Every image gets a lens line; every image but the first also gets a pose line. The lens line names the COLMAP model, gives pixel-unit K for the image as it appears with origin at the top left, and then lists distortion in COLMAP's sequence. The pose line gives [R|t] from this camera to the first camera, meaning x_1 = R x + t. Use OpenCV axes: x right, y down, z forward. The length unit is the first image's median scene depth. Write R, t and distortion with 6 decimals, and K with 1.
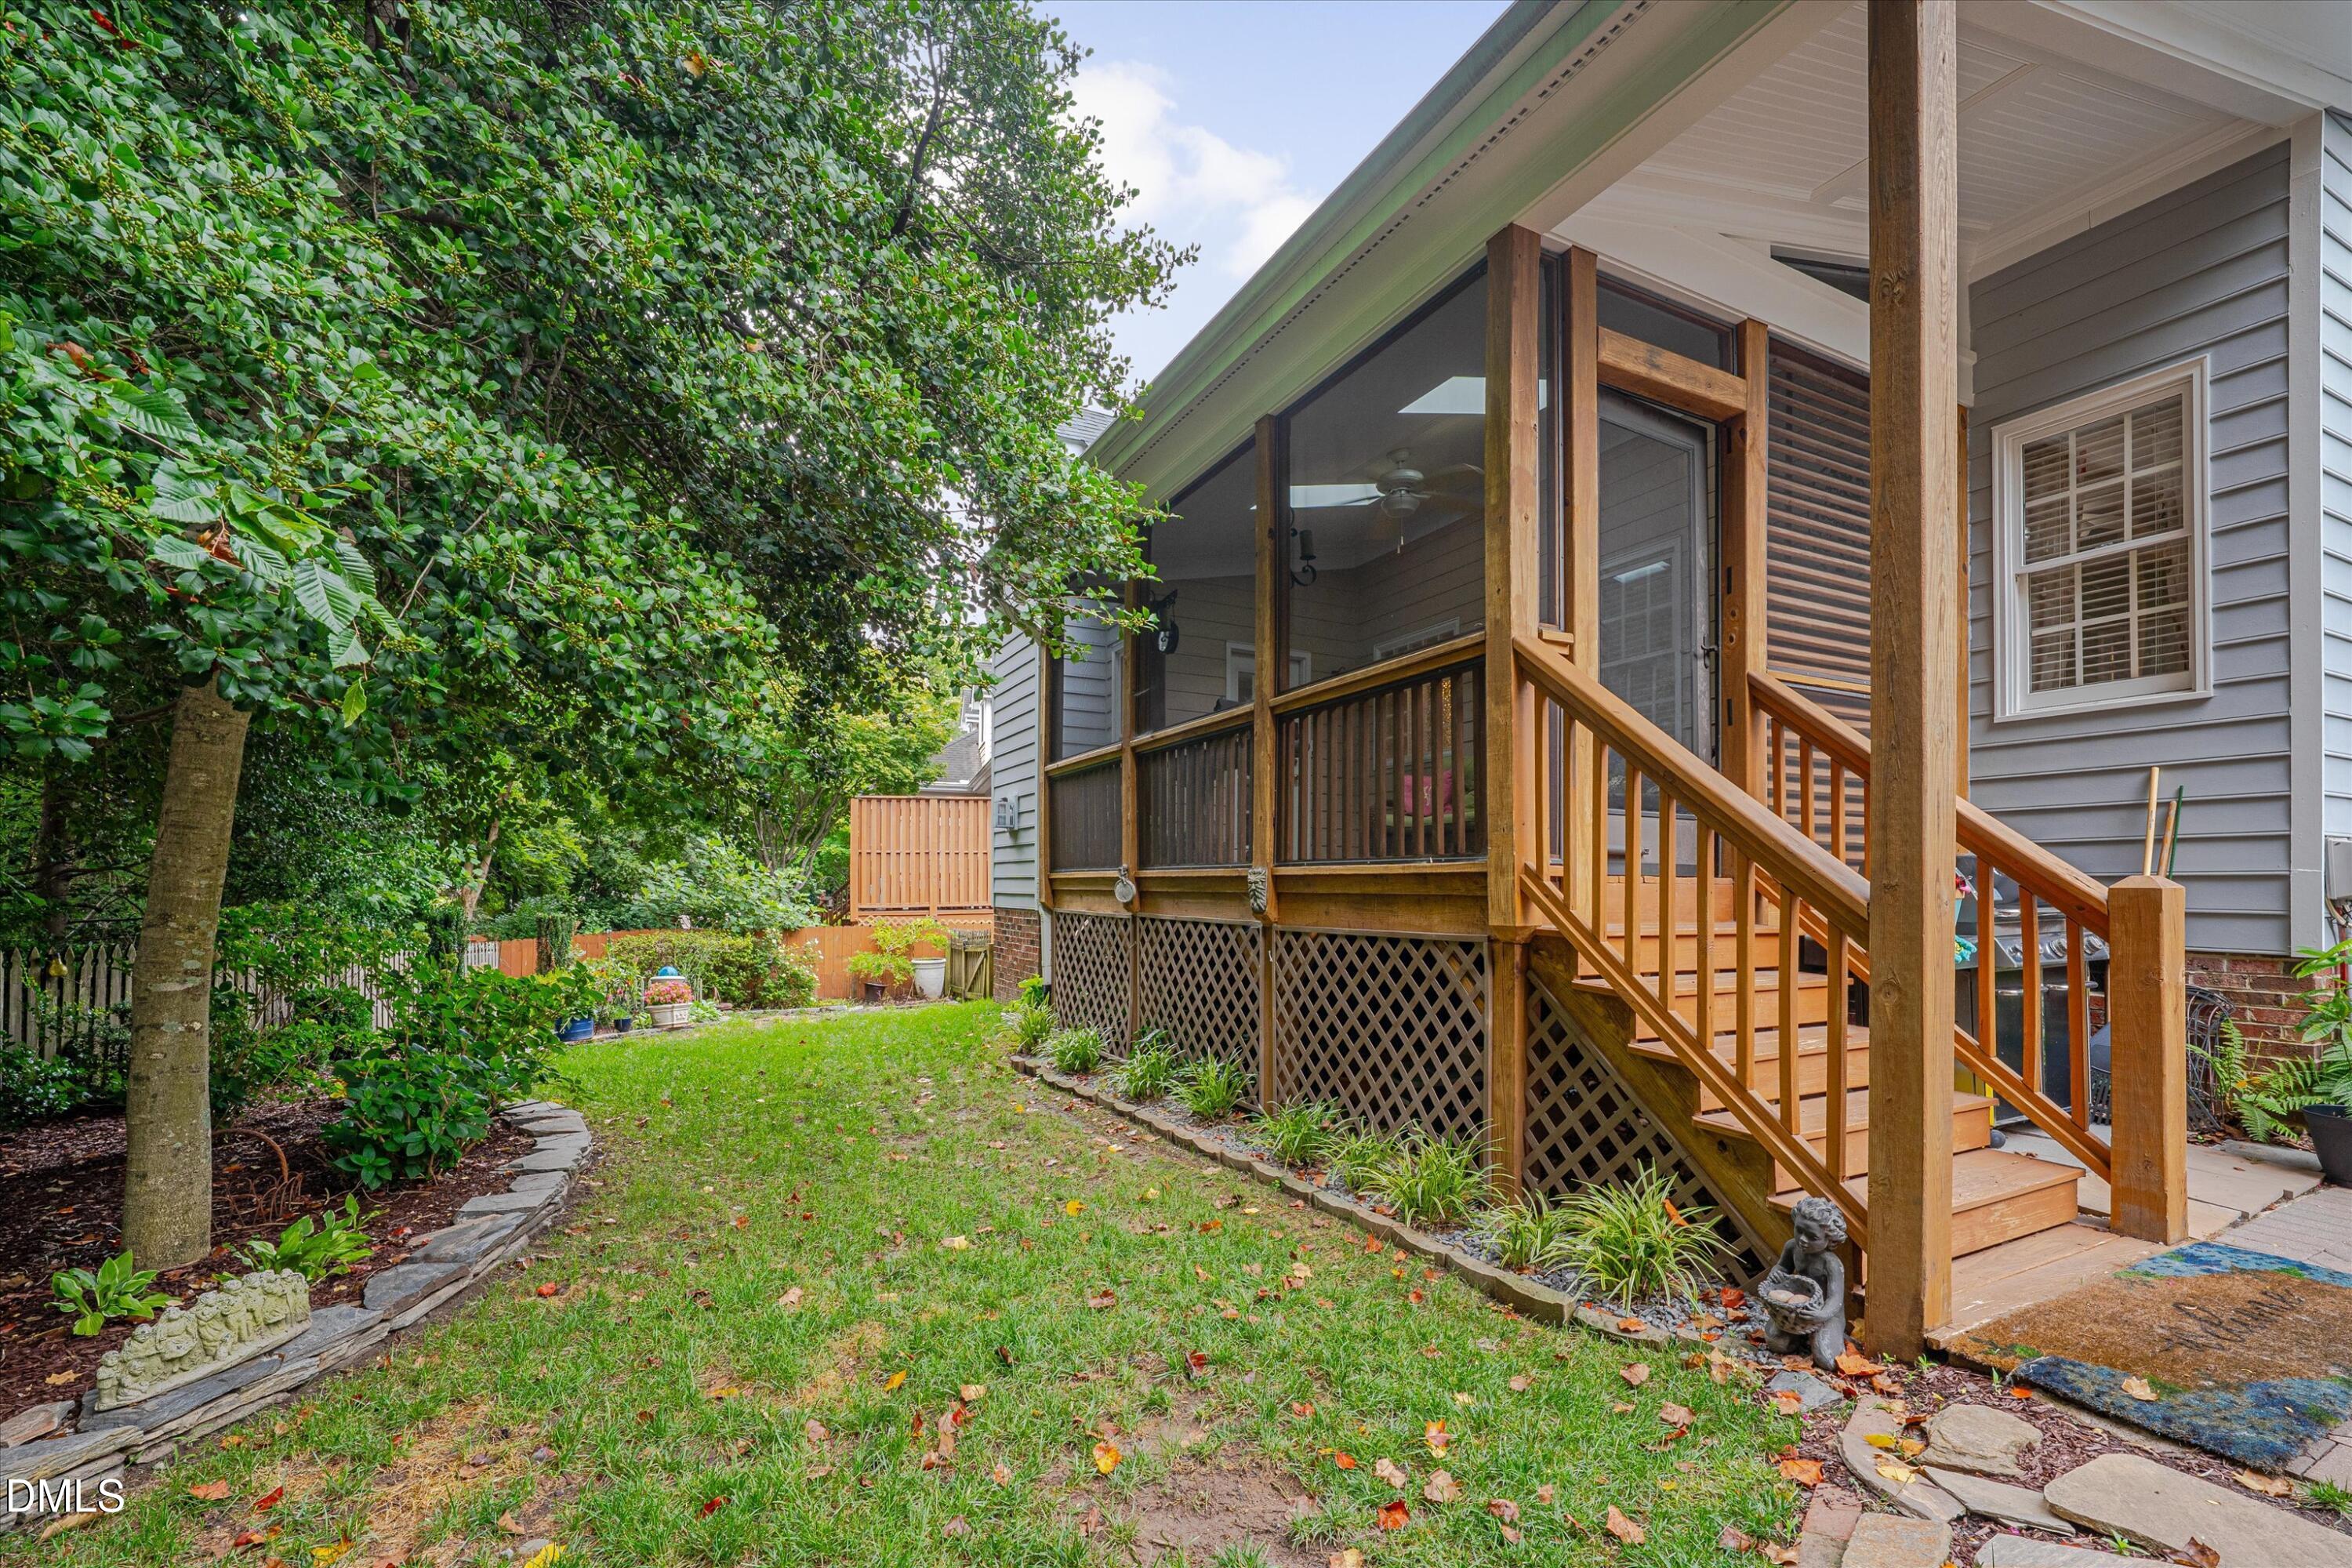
lens RADIAL K [[1017.6, 0, 1189.8], [0, 1017.6, 872.4], [0, 0, 1]] dist [-0.001846, 0.000076]
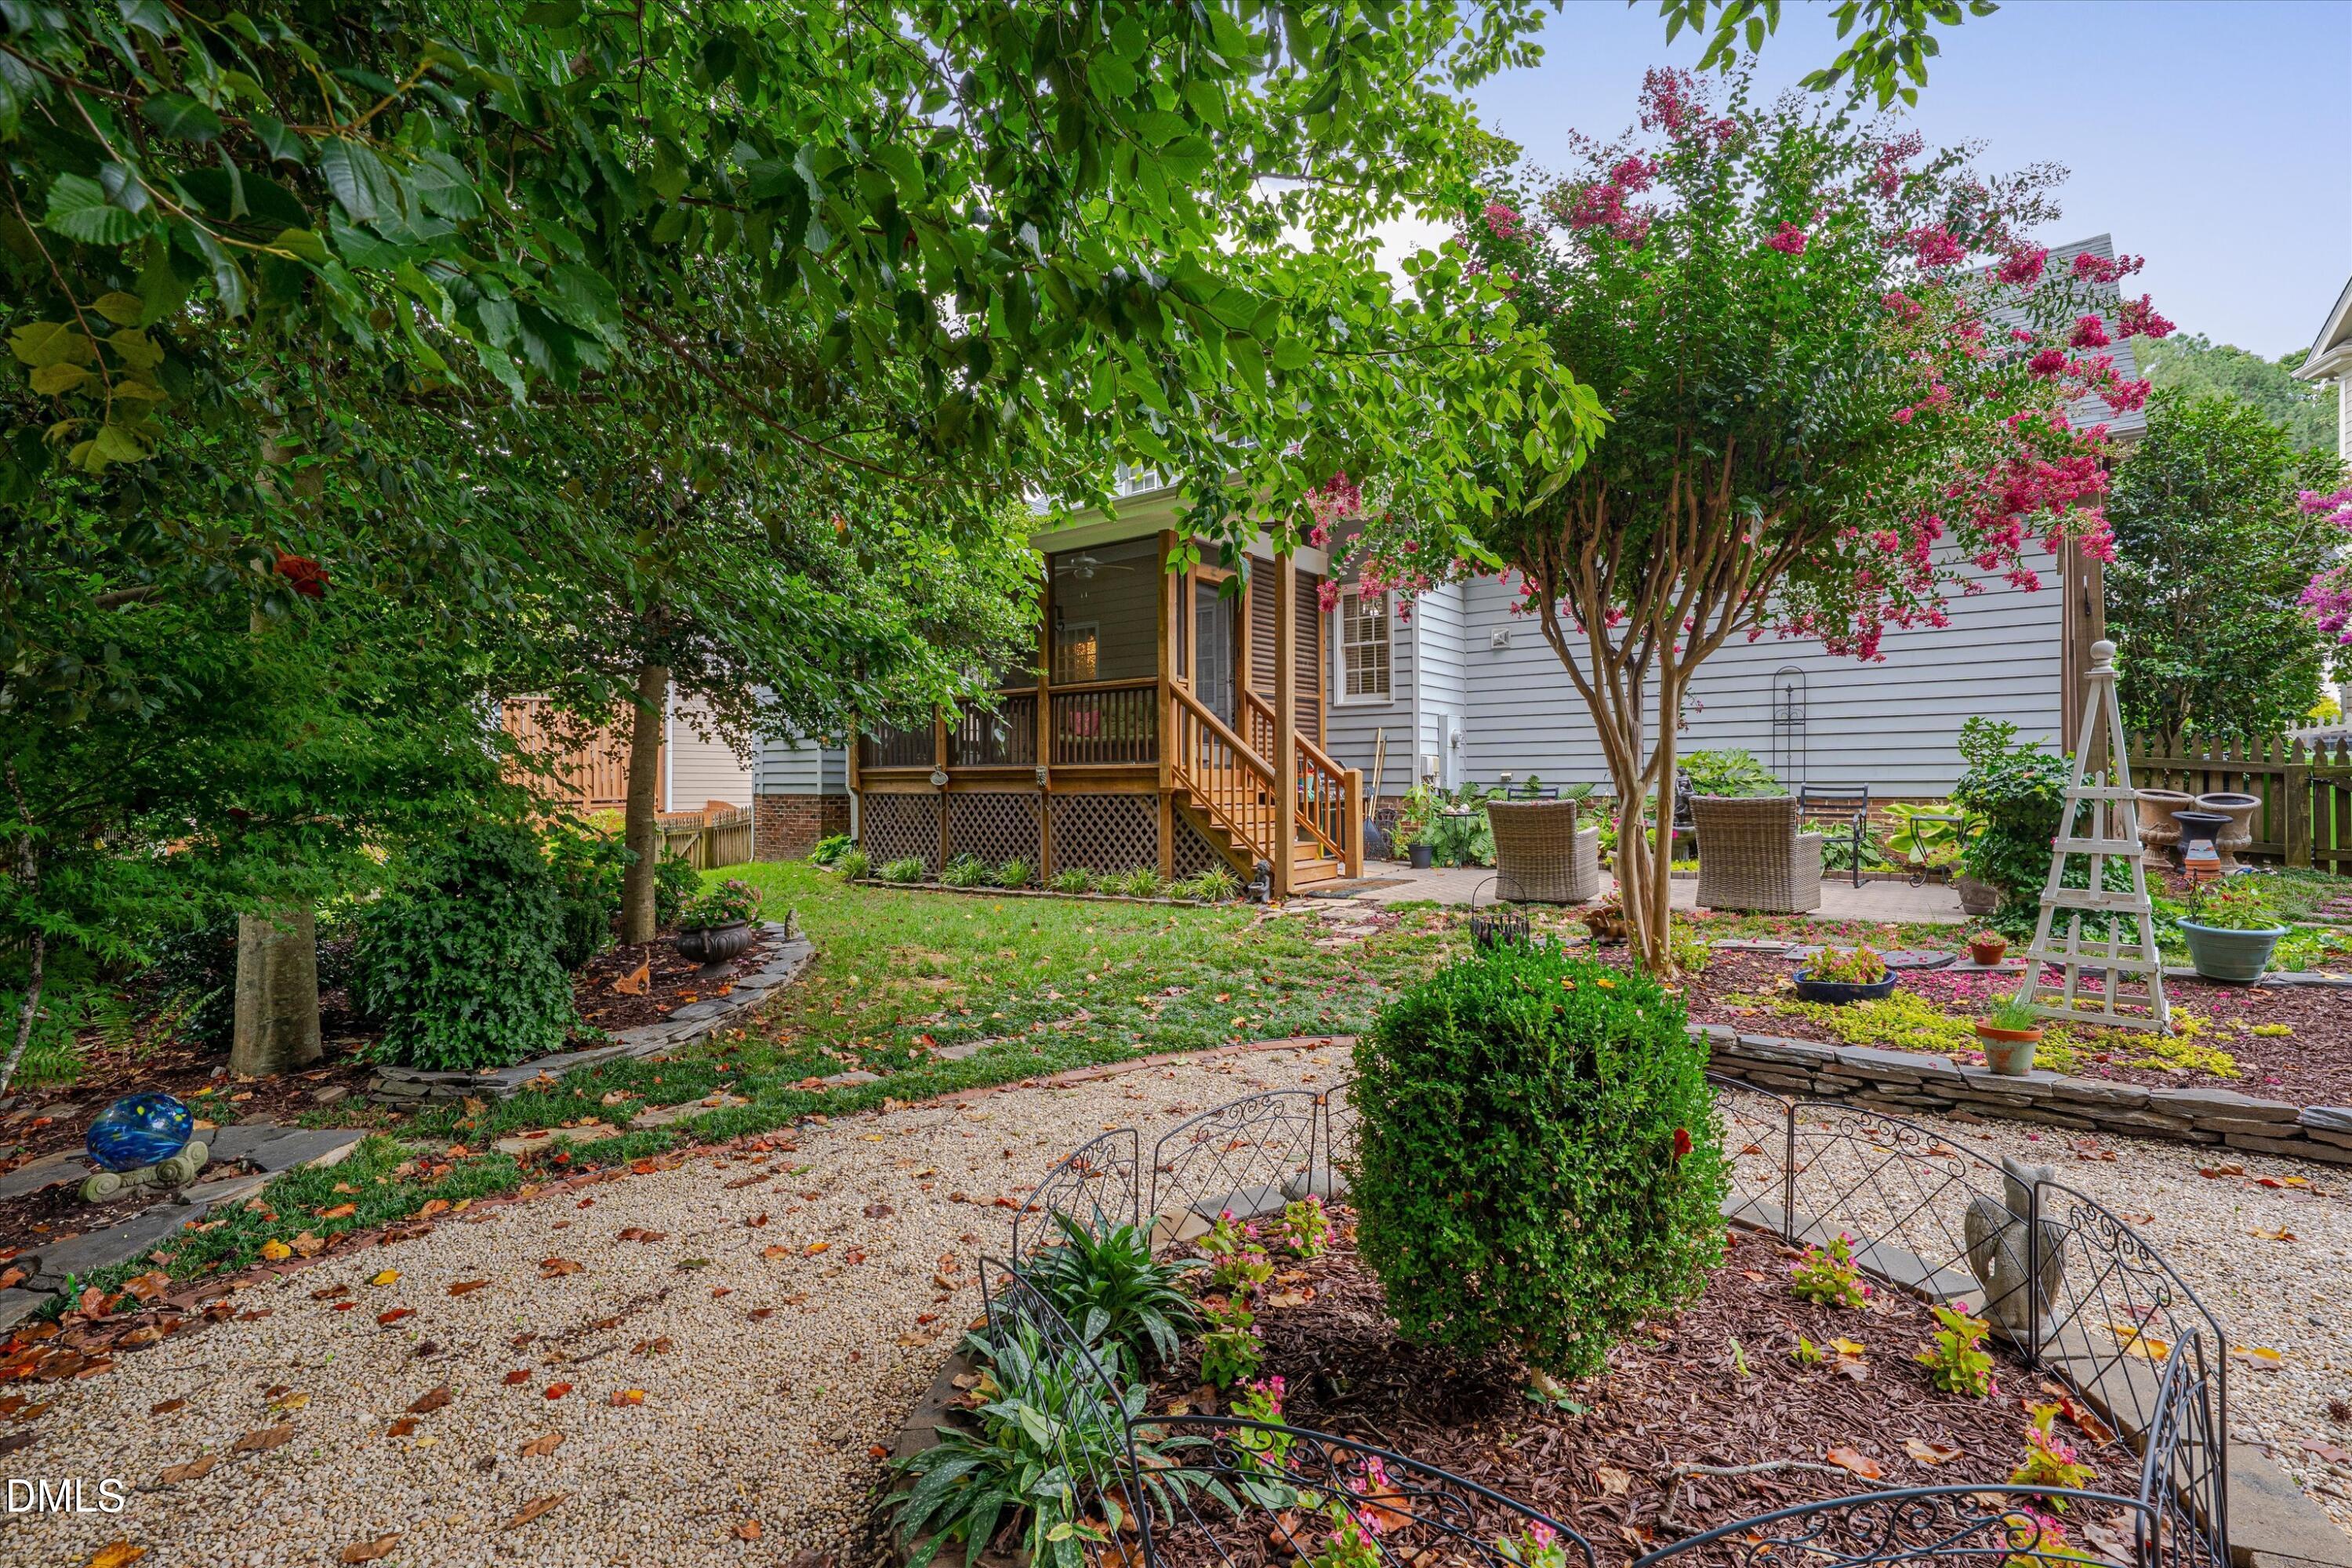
lens RADIAL K [[1021.4, 0, 1176.0], [0, 1021.4, 784.0], [0, 0, 1]] dist [-0.001769, 0.000144]
pose [[0.907128, -0.007692, 0.420784, -0.808005], [0.002012, 0.999901, 0.013943, 0.005401], [-0.420849, -0.011801, 0.907054, -1.471190]]
